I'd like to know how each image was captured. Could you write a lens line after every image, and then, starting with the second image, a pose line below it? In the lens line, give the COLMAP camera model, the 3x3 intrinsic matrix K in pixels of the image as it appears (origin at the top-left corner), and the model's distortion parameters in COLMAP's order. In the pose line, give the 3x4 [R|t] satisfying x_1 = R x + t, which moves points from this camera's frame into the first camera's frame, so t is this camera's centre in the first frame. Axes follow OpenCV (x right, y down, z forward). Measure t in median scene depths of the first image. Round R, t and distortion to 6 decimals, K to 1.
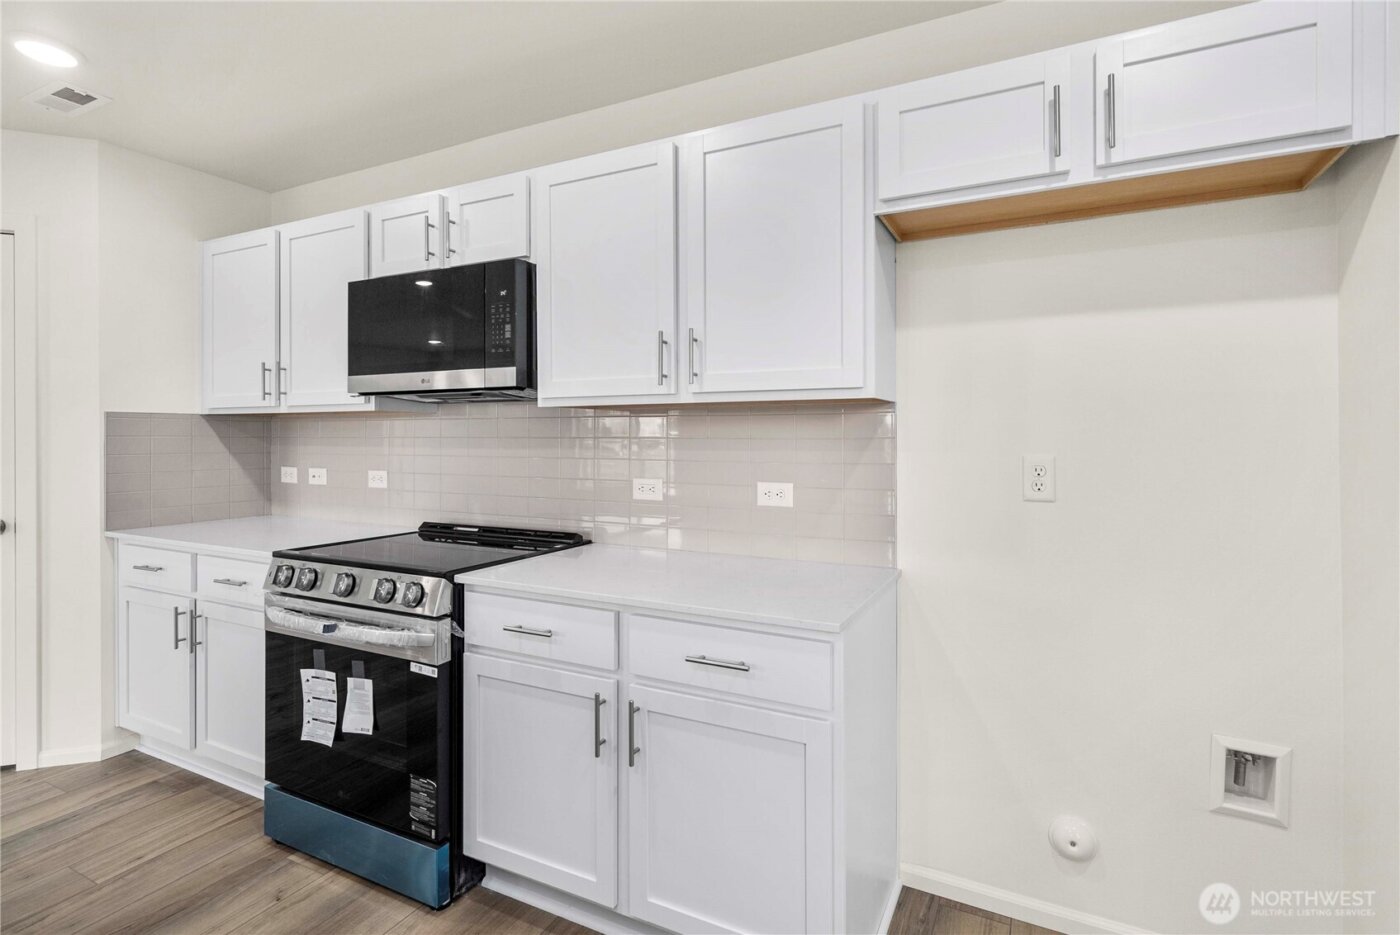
lens RADIAL K [[679.0, 0, 703.4], [0, 679.0, 436.5], [0, 0, 1]] dist [-0.001051, 0.000631]
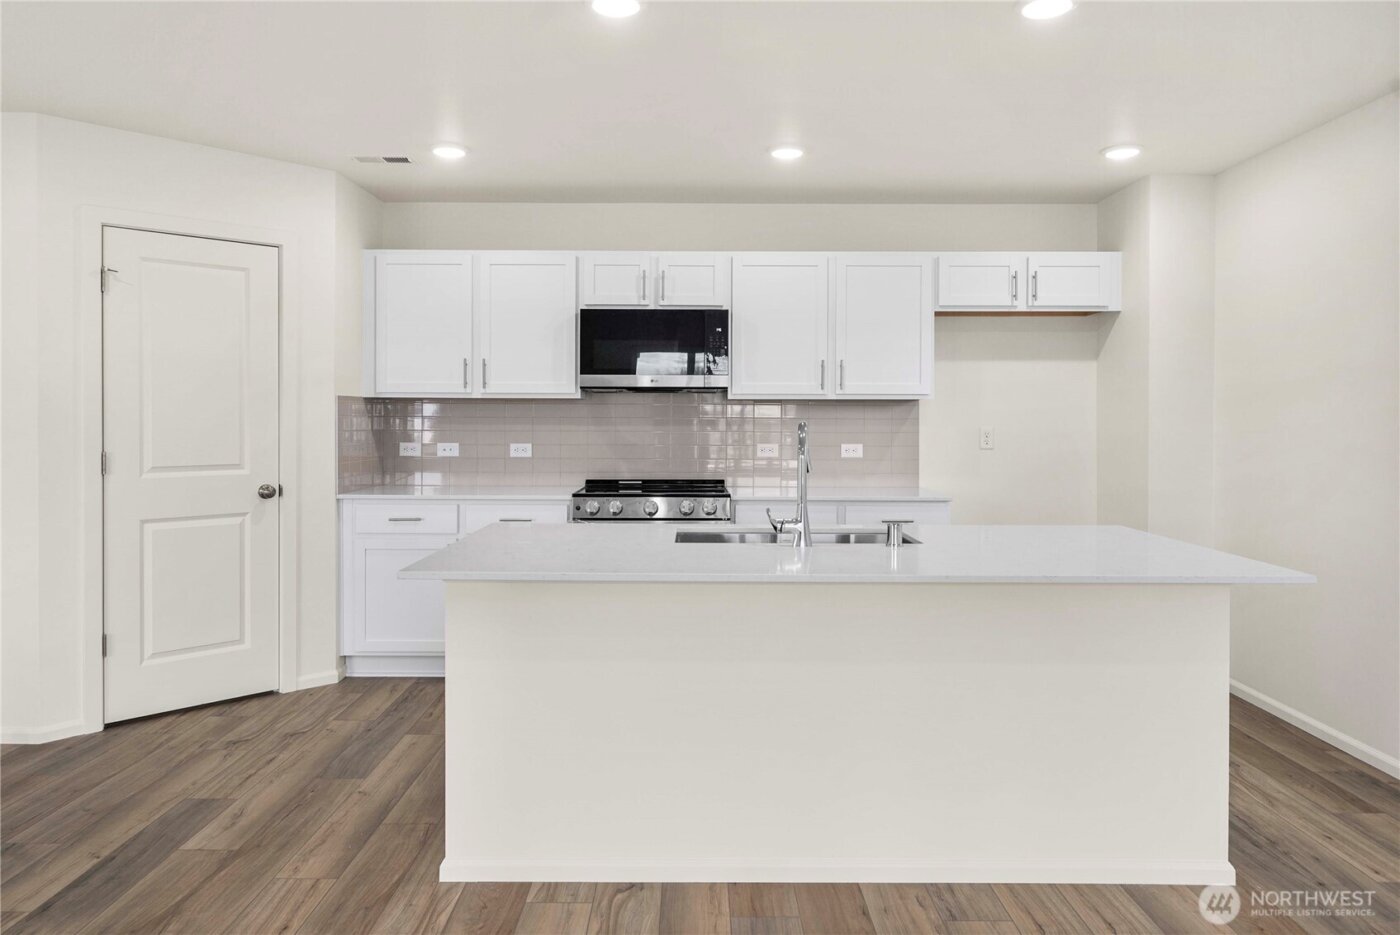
lens RADIAL K [[964.4, 0, 694.3], [0, 964.4, 421.9], [0, 0, 1]] dist [-0.000252, 0.001583]
pose [[0.894348, -0.000102, 0.447372, -1.353349], [-0.003058, 0.999975, 0.006343, -0.003373], [-0.447361, -0.007041, 0.894326, -1.029712]]
